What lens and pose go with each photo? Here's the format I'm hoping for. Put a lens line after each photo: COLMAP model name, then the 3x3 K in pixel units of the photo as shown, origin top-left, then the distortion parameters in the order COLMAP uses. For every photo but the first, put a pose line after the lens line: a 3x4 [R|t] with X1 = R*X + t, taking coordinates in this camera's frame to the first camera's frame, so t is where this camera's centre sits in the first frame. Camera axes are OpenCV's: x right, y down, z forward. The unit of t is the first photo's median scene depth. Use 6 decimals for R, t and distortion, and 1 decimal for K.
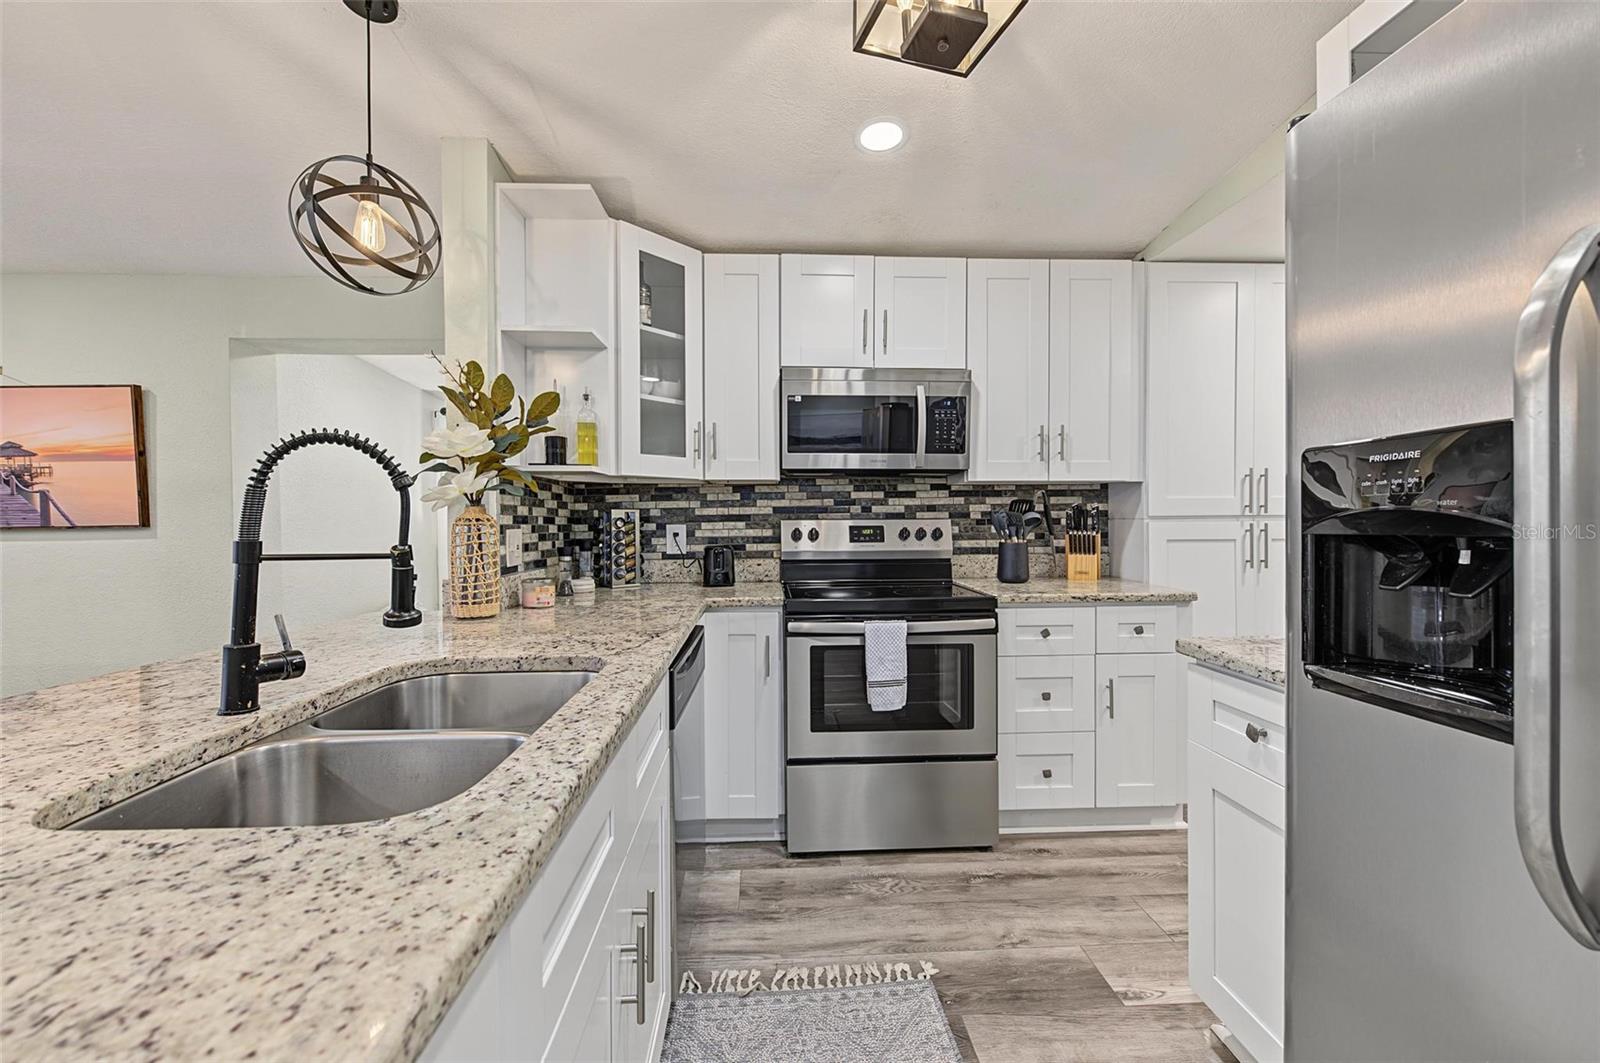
lens RADIAL K [[653.7, 0, 798.5], [0, 653.7, 525.9], [0, 0, 1]] dist [0.004171, -0.003543]
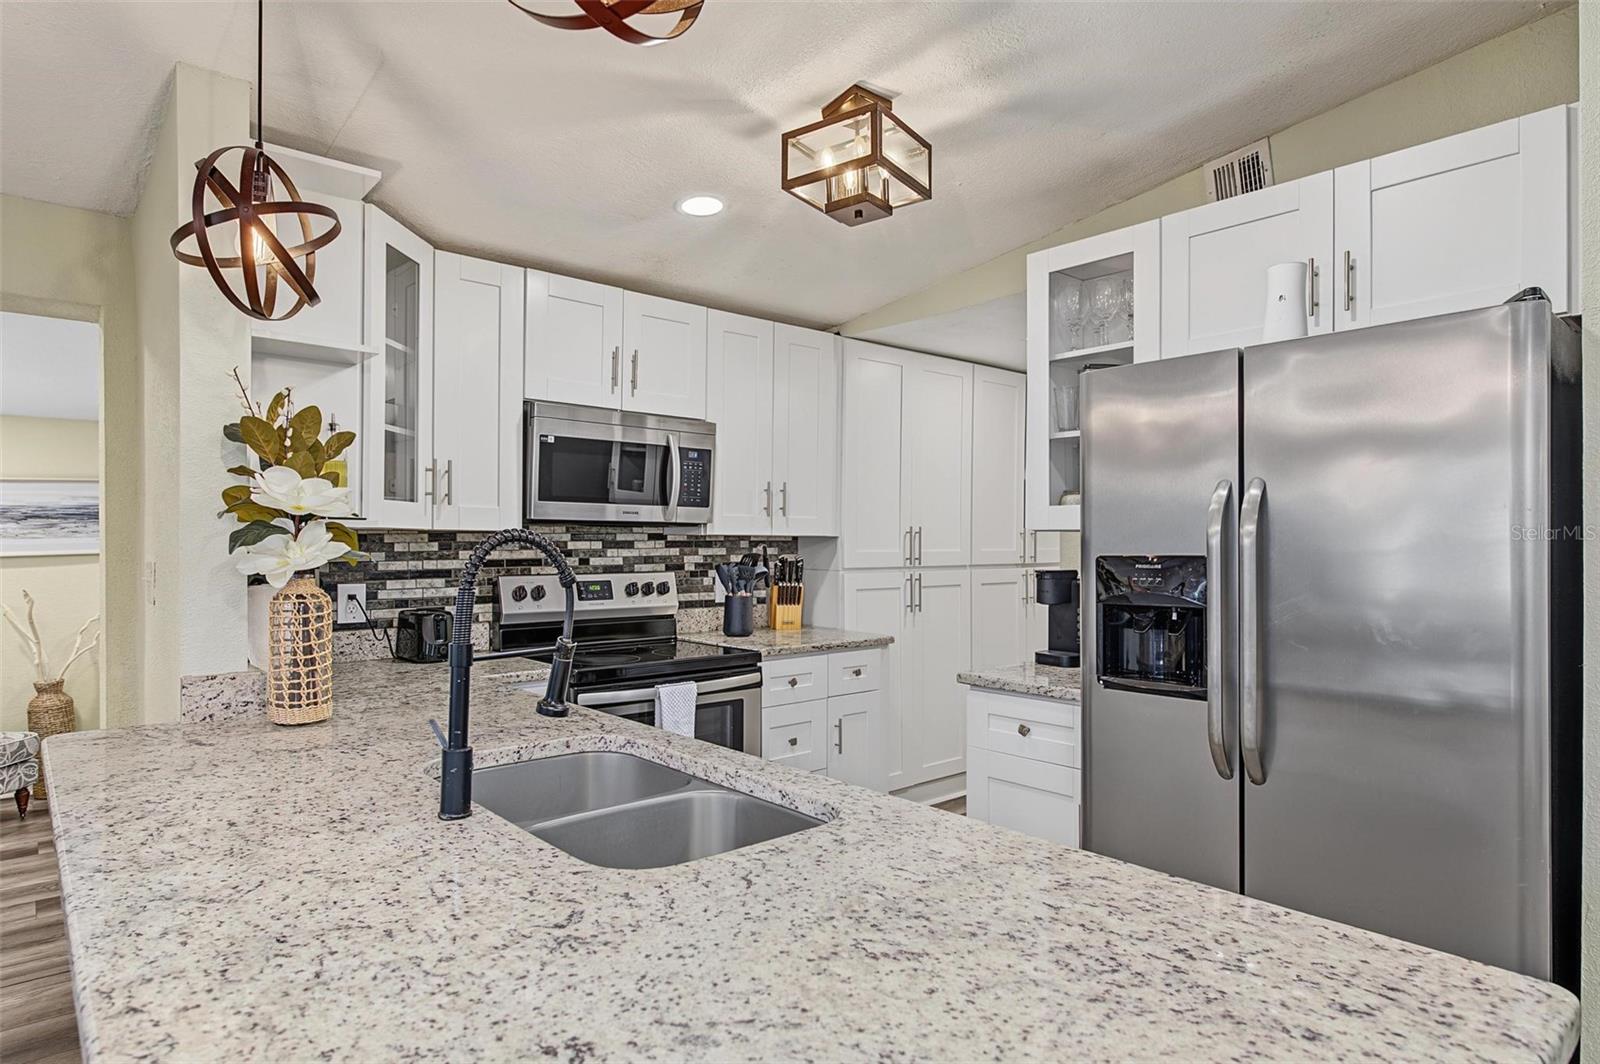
lens RADIAL K [[901.9, 0, 799.5], [0, 901.9, 544.0], [0, 0, 1]] dist [-0.002309, -0.001699]
pose [[0.787007, 0.006009, 0.616915, -0.444843], [-0.000346, 0.999957, -0.009298, -0.040484], [-0.616944, 0.007105, 0.786975, -0.139467]]
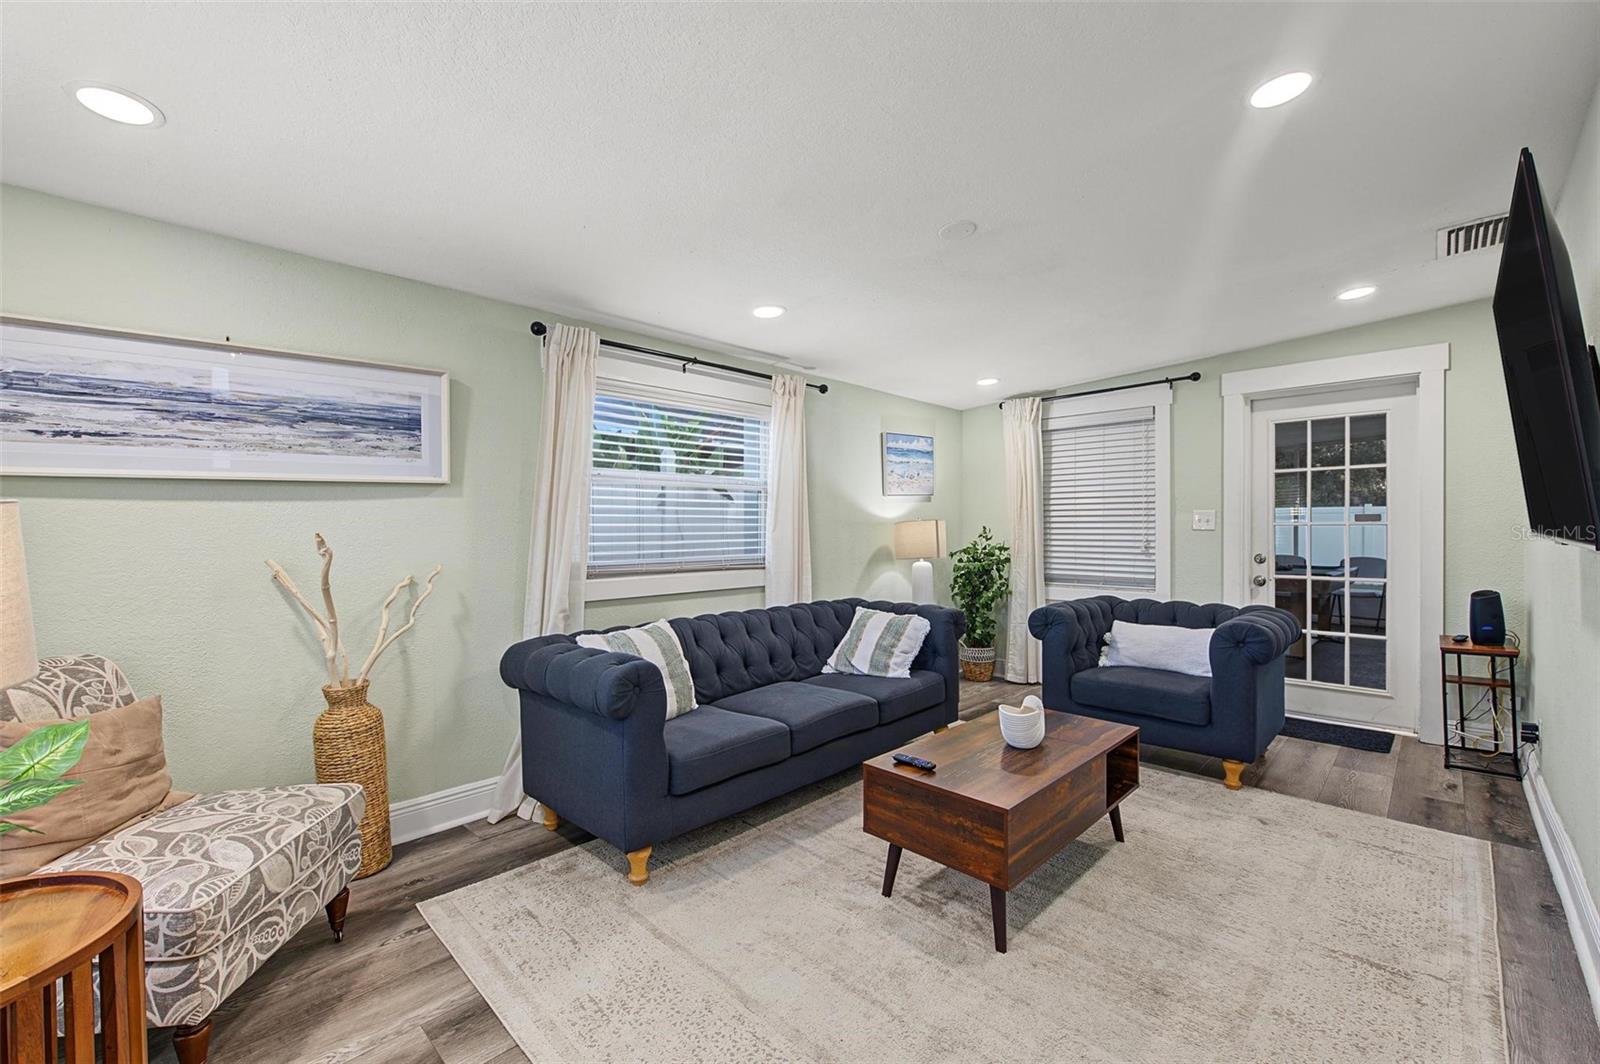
lens RADIAL K [[664.4, 0, 800.8], [0, 664.4, 534.7], [0, 0, 1]] dist [0.002891, -0.003932]
pose [[0.737437, -0.000718, 0.675415, -0.658066], [0.003089, 0.999993, -0.002309, 0.037374], [-0.675409, 0.003789, 0.737434, 1.247189]]
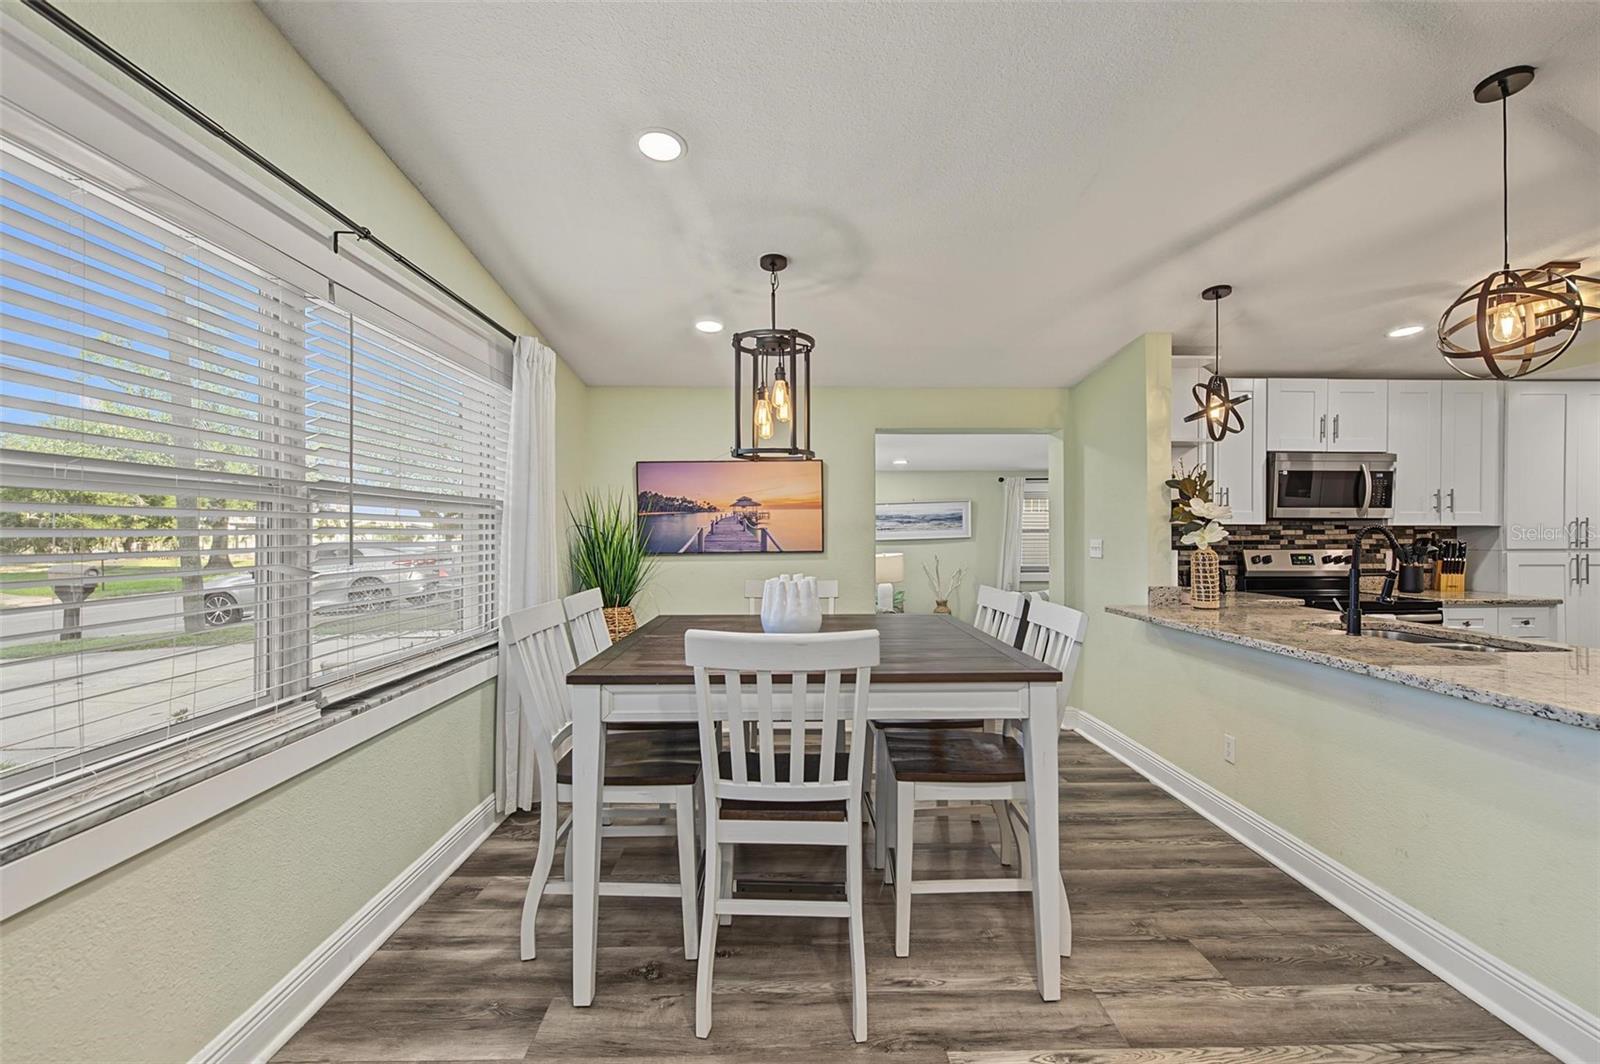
lens RADIAL K [[684.6, 0, 797.9], [0, 684.6, 531.7], [0, 0, 1]] dist [0.001676, -0.002948]
pose [[0.999464, 0.004843, -0.032388, -1.020776], [-0.005187, 0.999931, -0.010566, -0.028921], [0.032334, 0.010728, 0.999420, -0.611278]]
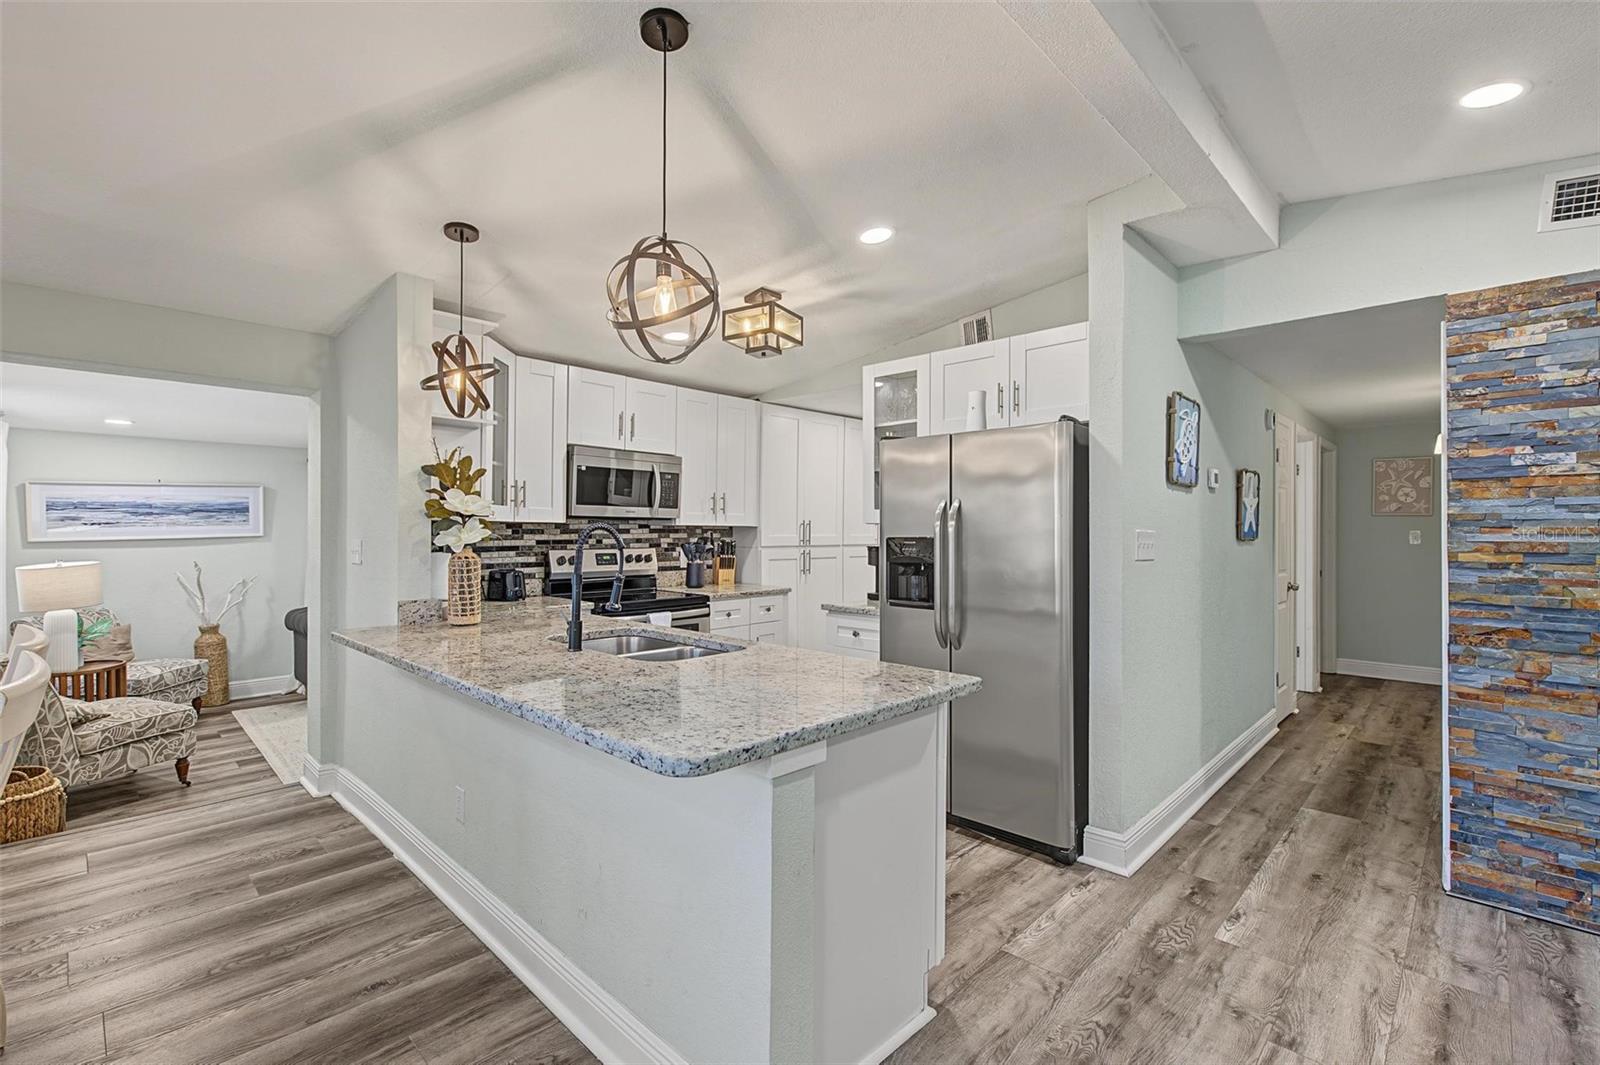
lens RADIAL K [[709.0, 0, 799.6], [0, 709.0, 528.6], [0, 0, 1]] dist [0.002059, -0.002242]
pose [[0.730414, 0.011103, 0.682914, -0.674043], [-0.002137, 0.999900, -0.013971, -0.035312], [-0.683001, 0.008745, 0.730365, -0.449765]]
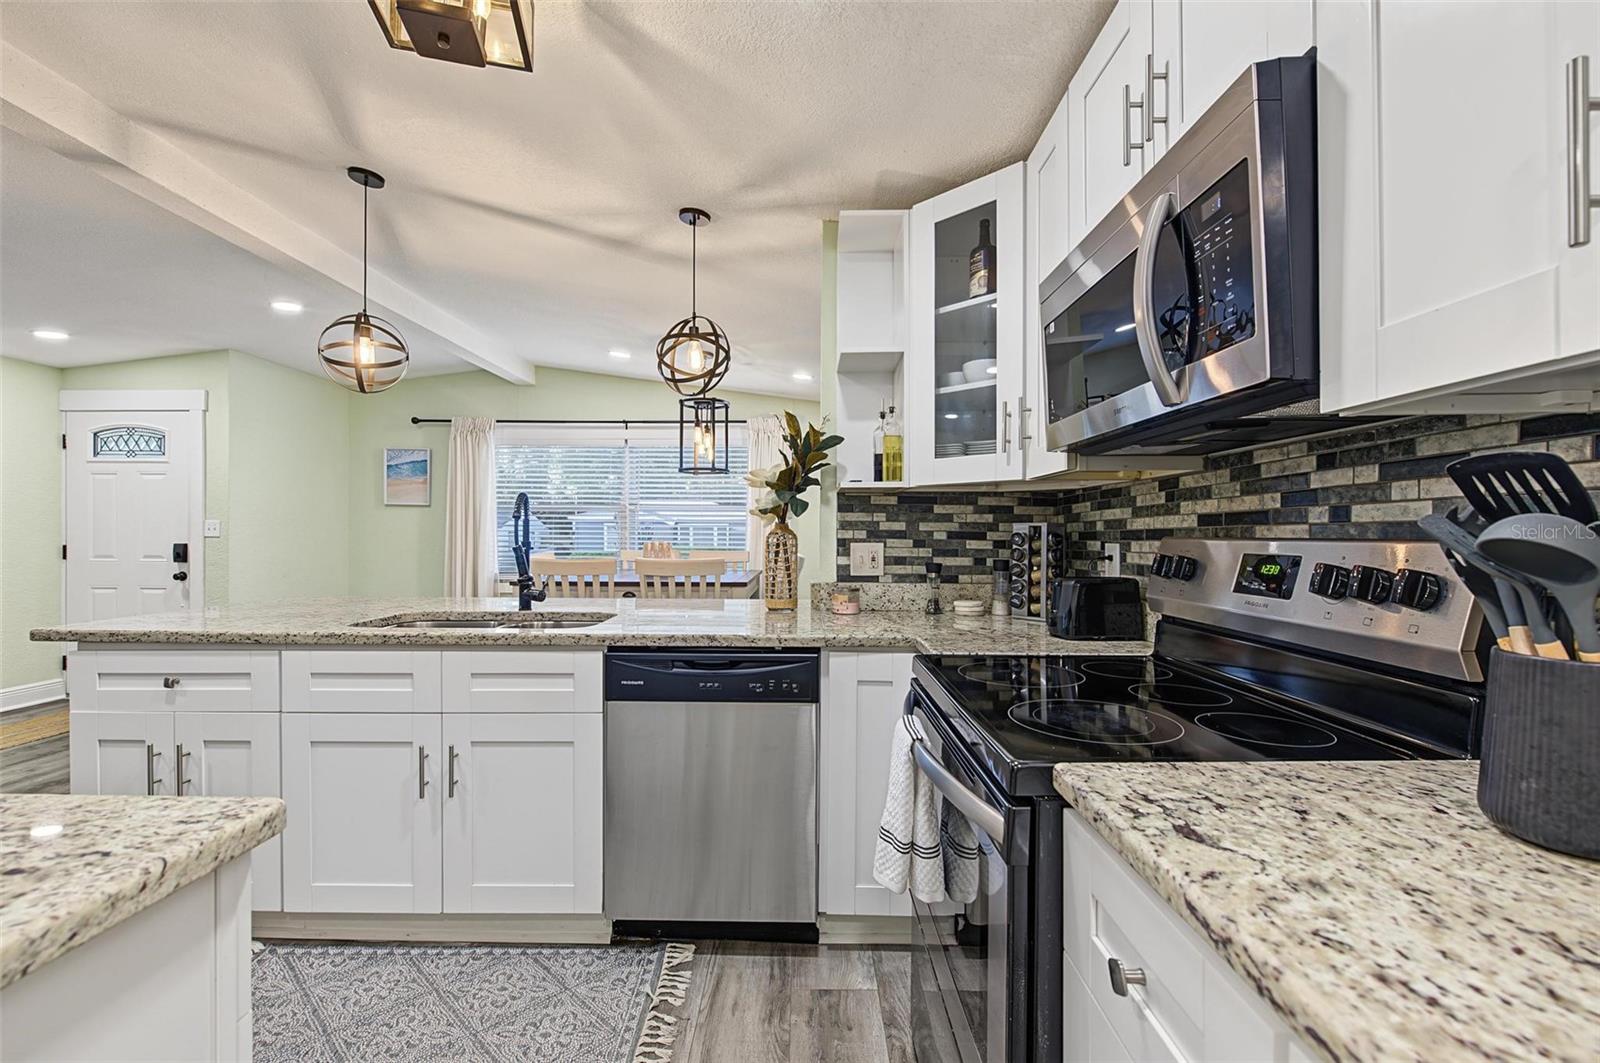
lens RADIAL K [[664.4, 0, 800.8], [0, 664.4, 534.2], [0, 0, 1]] dist [0.002891, -0.003932]
pose [[-0.055609, 0.005841, -0.998436, 0.554686], [-0.014217, 0.999877, 0.006641, -0.012264], [0.998351, 0.014565, -0.055519, 0.751950]]
